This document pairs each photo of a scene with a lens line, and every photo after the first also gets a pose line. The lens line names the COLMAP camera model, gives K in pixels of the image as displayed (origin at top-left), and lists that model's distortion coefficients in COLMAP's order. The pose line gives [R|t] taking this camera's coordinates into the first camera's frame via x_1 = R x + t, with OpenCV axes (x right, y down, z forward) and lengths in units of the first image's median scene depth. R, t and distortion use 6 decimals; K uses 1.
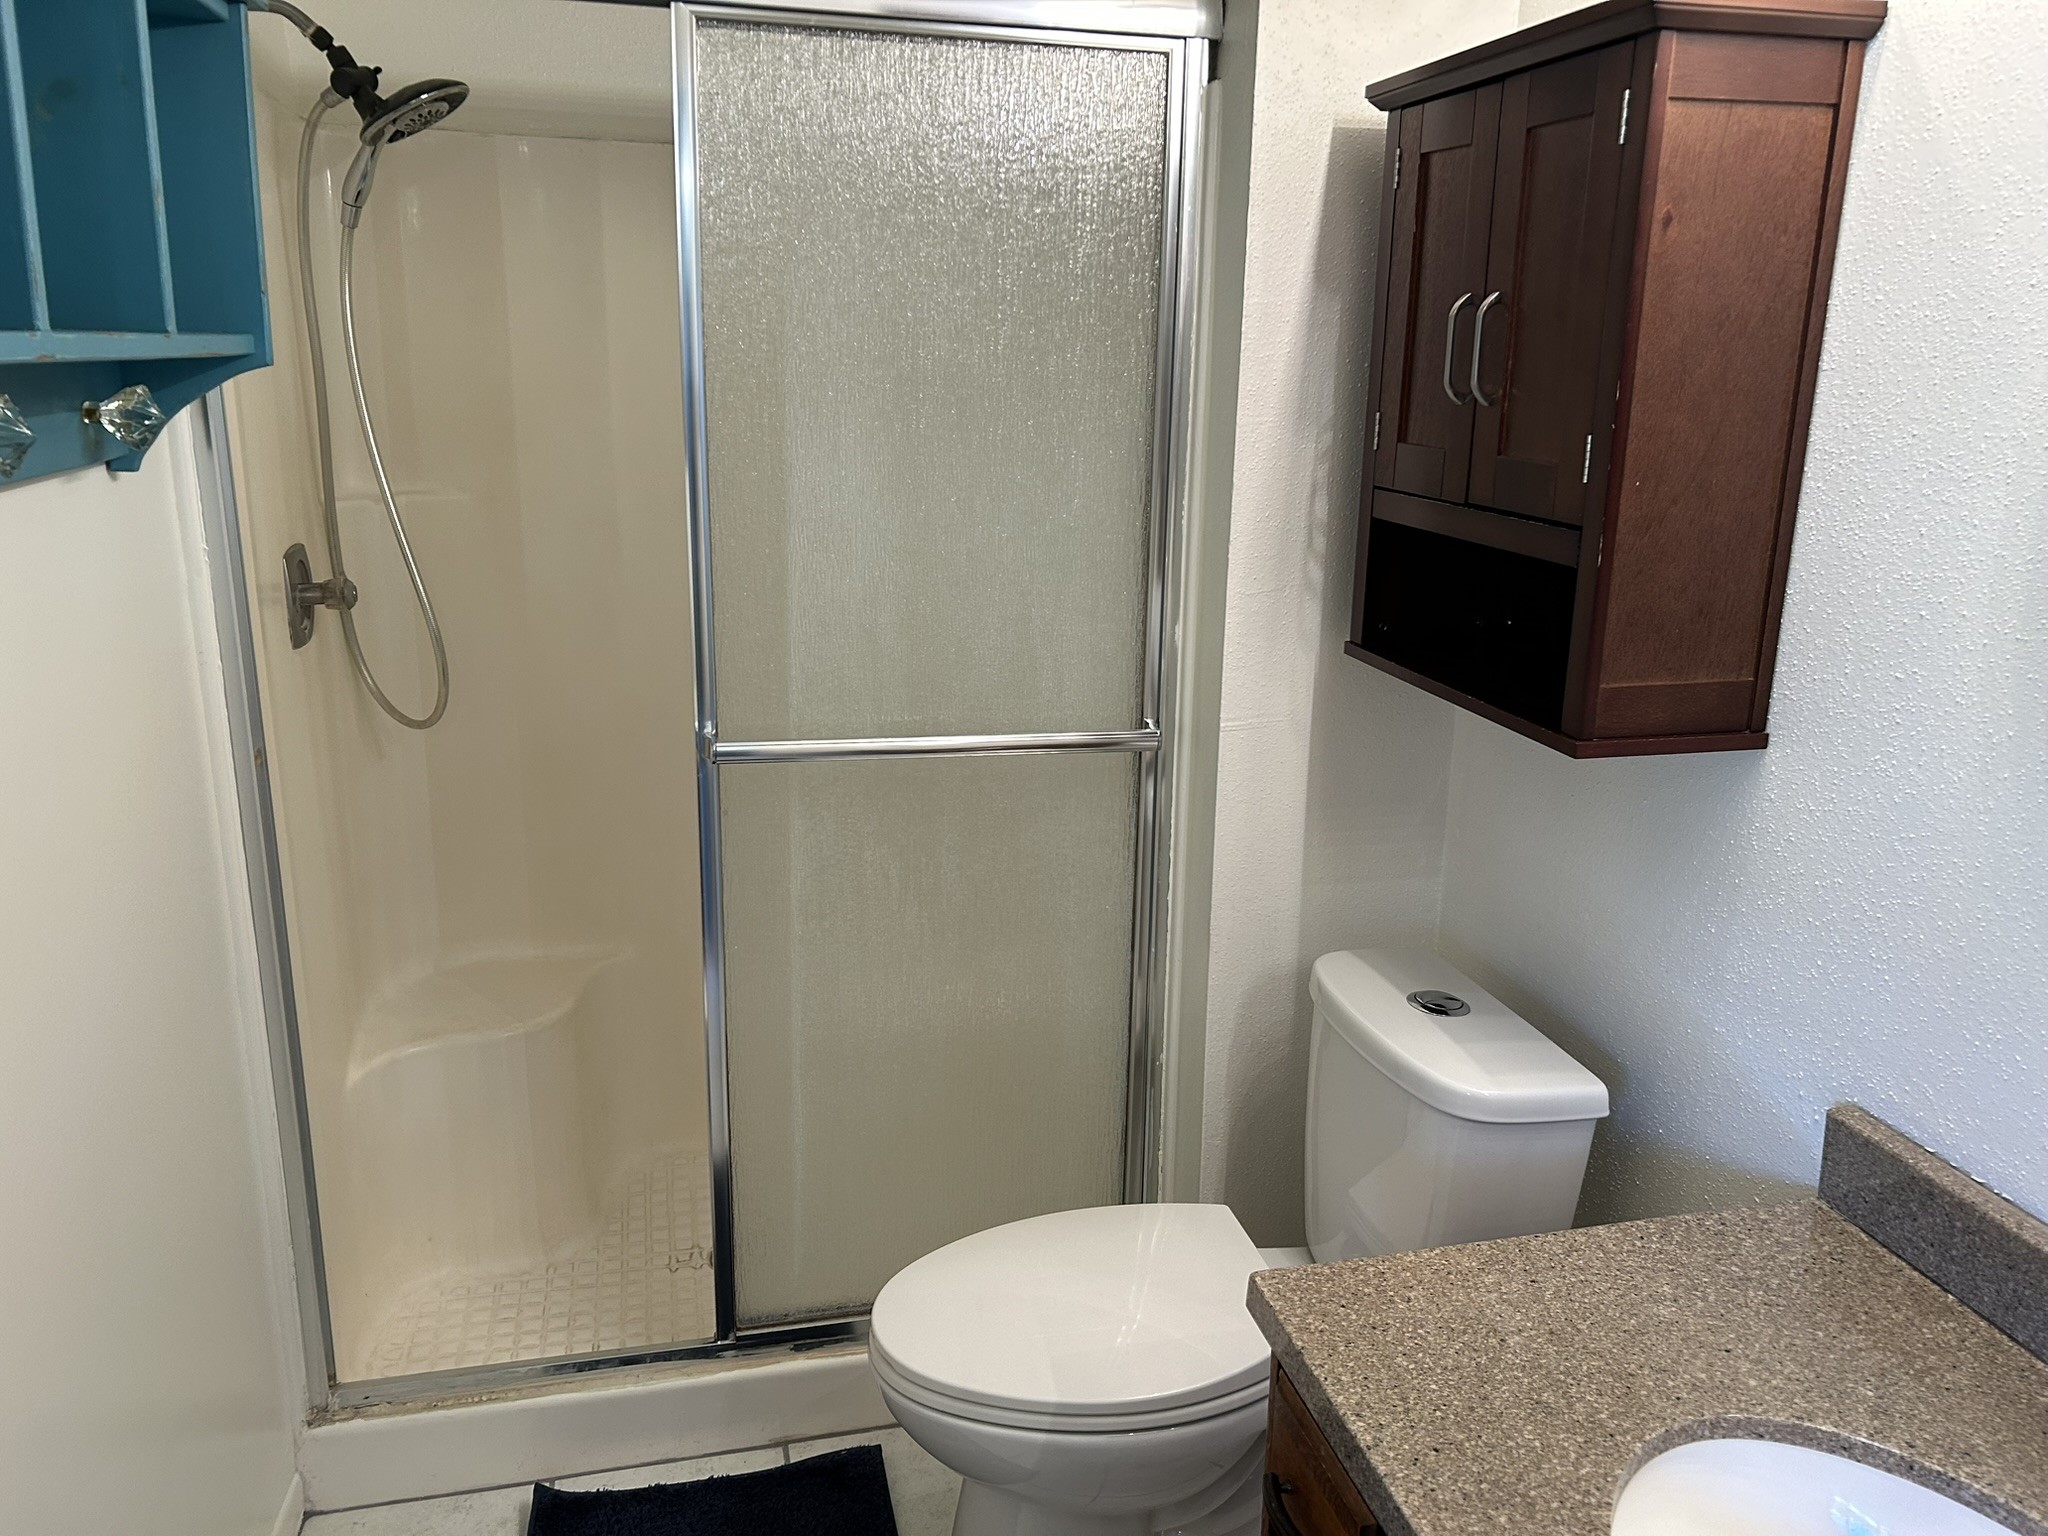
lens RADIAL K [[1527.7, 0, 1017.8], [0, 1527.7, 755.6], [0, 0, 1]] dist [0.061902, -0.068658]
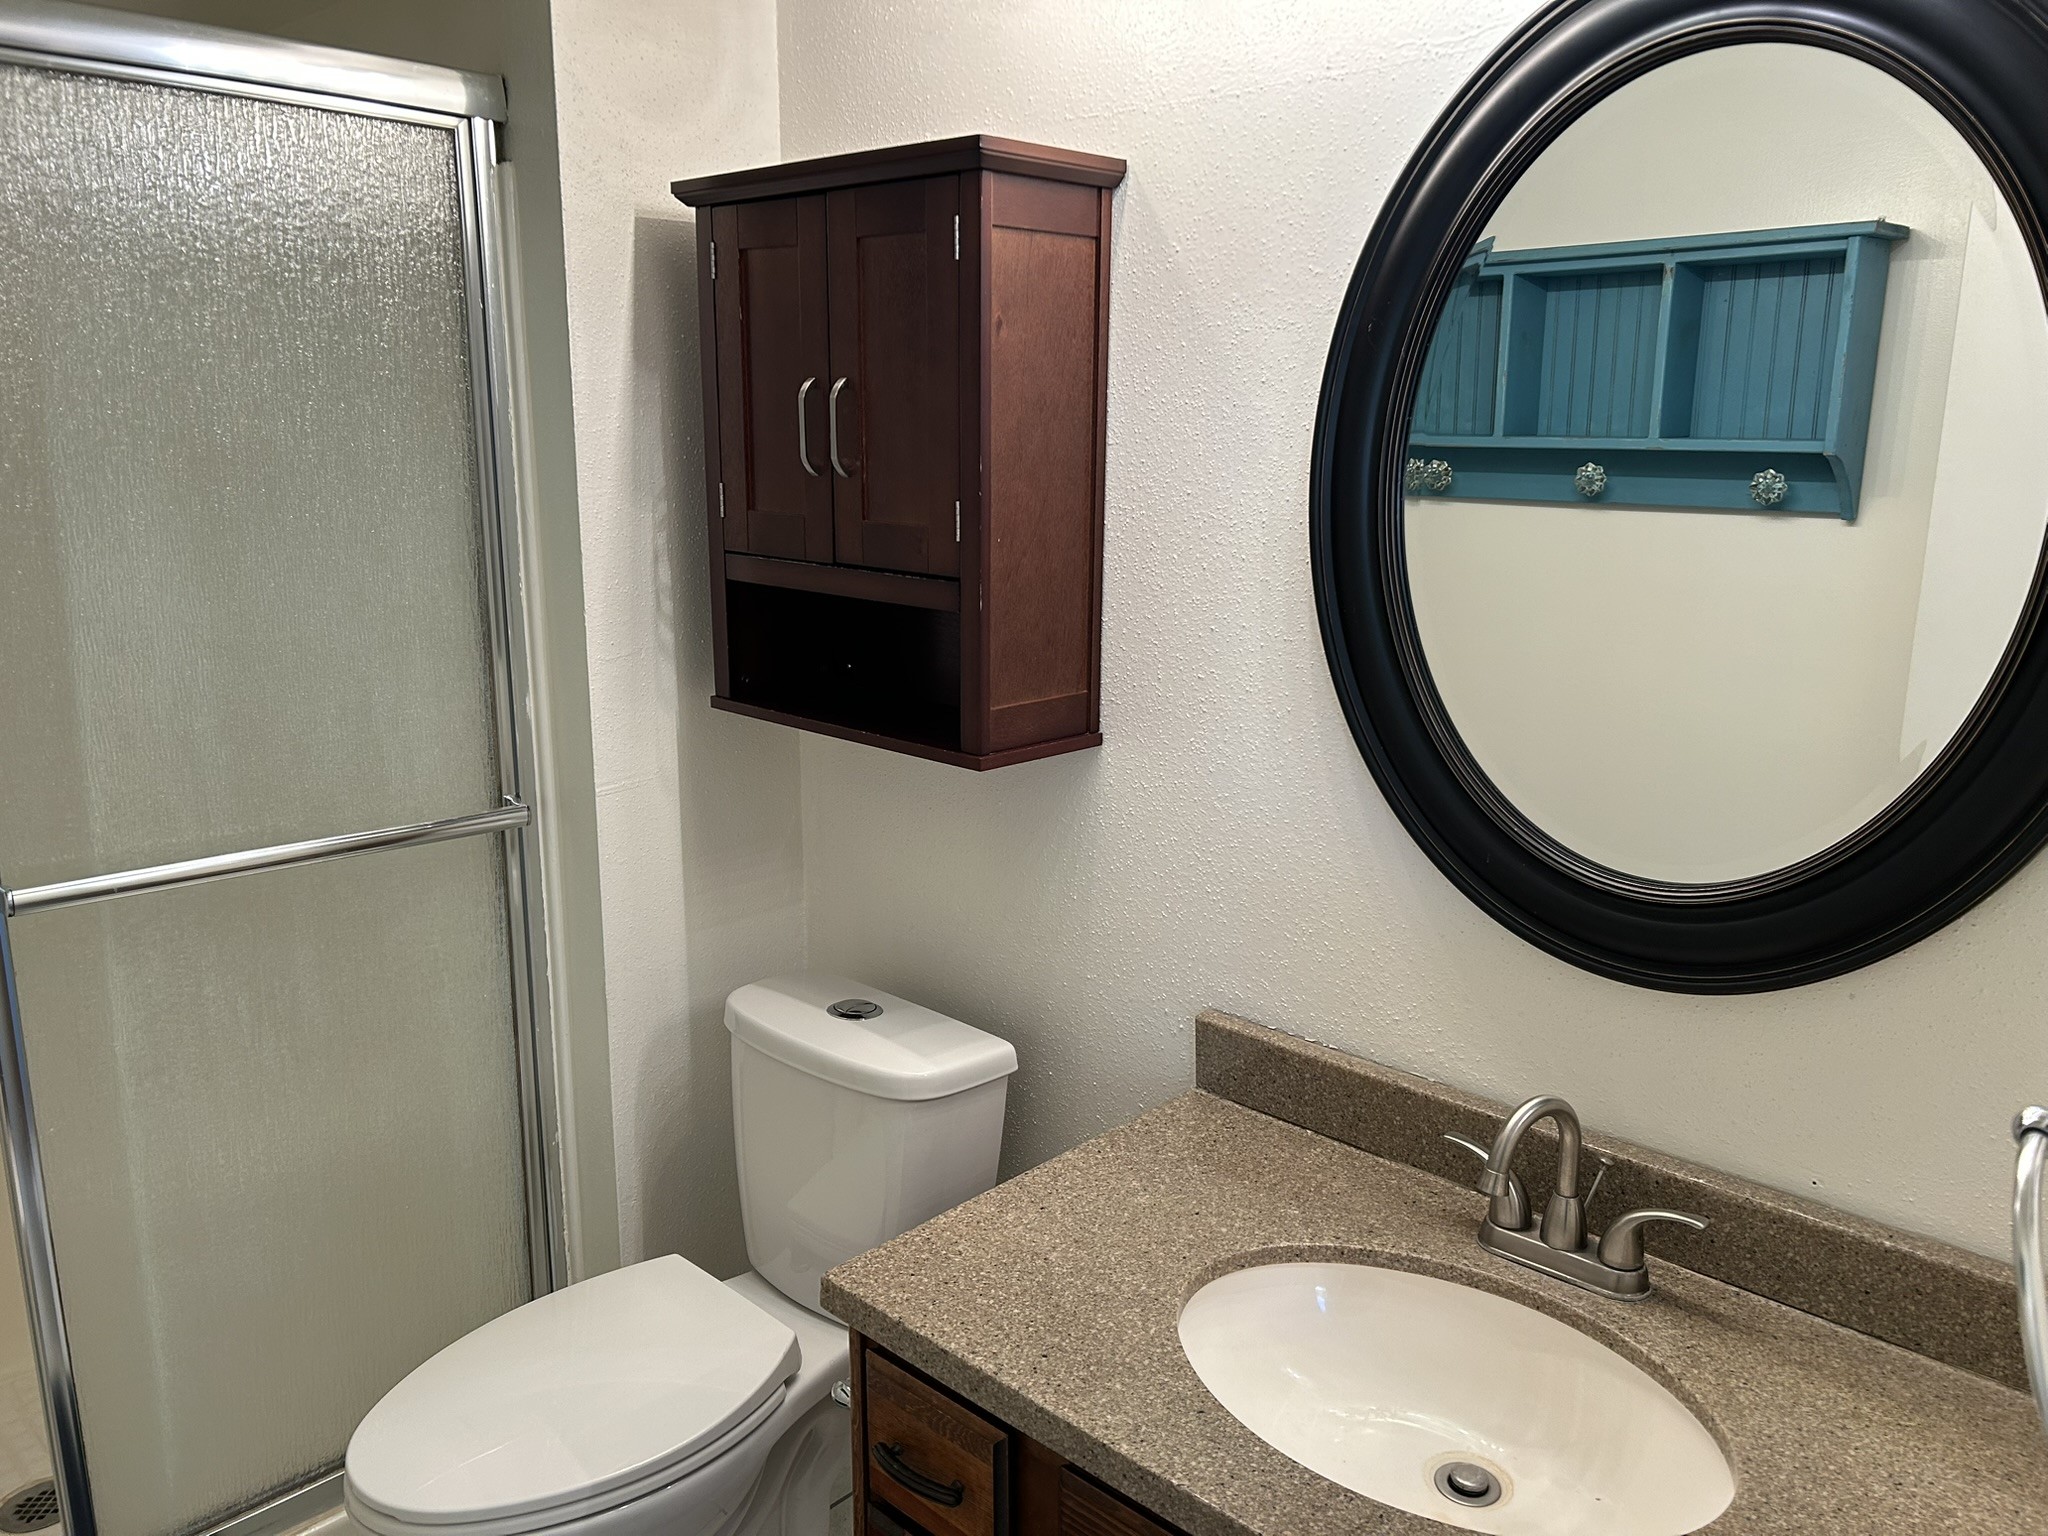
lens RADIAL K [[1527.7, 0, 1016.3], [0, 1527.7, 768.0], [0, 0, 1]] dist [0.061902, -0.068658]
pose [[0.845668, -0.126579, 0.518481, -0.175161], [0.141347, 0.989898, 0.011124, -0.007764], [-0.514652, 0.063878, 0.855017, -0.015826]]
